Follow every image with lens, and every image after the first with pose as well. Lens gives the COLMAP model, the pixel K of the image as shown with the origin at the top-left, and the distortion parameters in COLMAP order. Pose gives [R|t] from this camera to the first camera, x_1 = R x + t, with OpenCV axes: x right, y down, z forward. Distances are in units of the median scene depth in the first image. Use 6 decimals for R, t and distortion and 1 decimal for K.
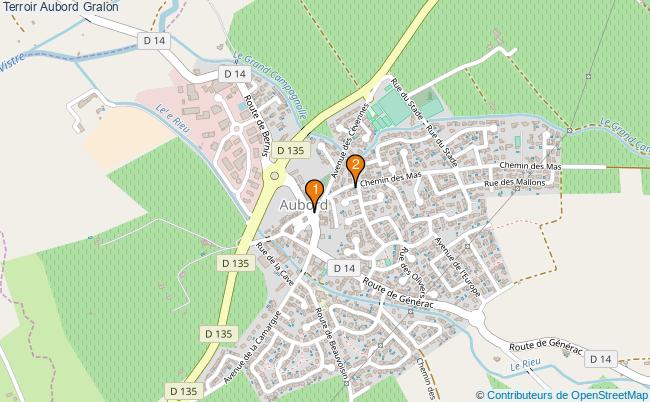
lens RADIAL K [[2755.3, 0, 324.9], [0, 2755.3, 200.8], [0, 0, 1]] dist [-0.063331, 0.000000]
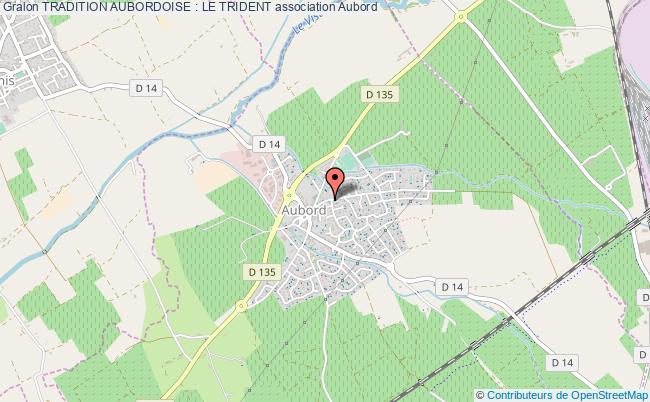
lens RADIAL K [[2755.3, 0, 324.0], [0, 2755.3, 202.0], [0, 0, 1]] dist [-0.063331, 0.000000]
pose [[1.000000, 0.000236, -0.000338, 0.007647], [-0.000237, 0.999999, -0.001498, -0.001287], [0.000338, 0.001498, 0.999999, -0.998956]]
